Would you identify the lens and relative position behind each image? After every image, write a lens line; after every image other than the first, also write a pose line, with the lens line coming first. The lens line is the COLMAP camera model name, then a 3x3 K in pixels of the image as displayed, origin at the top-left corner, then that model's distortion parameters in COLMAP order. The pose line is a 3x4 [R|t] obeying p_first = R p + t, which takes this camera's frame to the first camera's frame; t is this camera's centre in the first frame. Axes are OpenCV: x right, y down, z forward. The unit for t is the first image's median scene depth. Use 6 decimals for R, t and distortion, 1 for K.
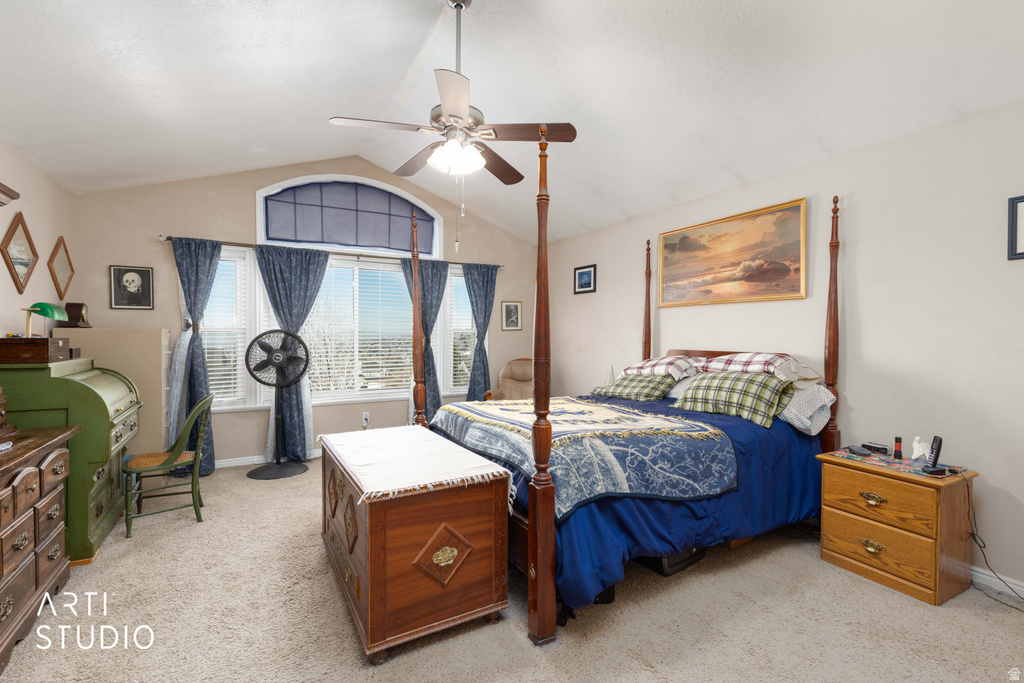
lens RADIAL K [[465.3, 0, 506.2], [0, 465.3, 341.7], [0, 0, 1]] dist [0.007674, -0.001527]
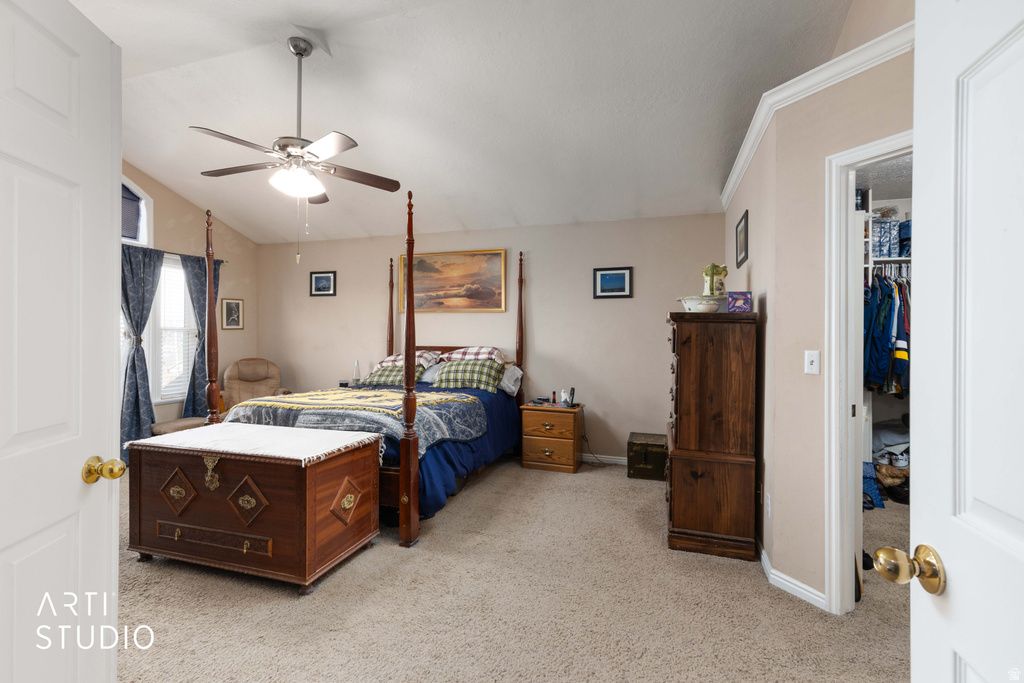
lens RADIAL K [[465.3, 0, 517.1], [0, 465.3, 337.1], [0, 0, 1]] dist [0.007674, -0.001527]
pose [[0.727389, 0.000011, 0.686225, -0.464309], [0.005805, 0.999964, -0.006170, 0.002096], [-0.686201, 0.008471, 0.727363, -0.201204]]
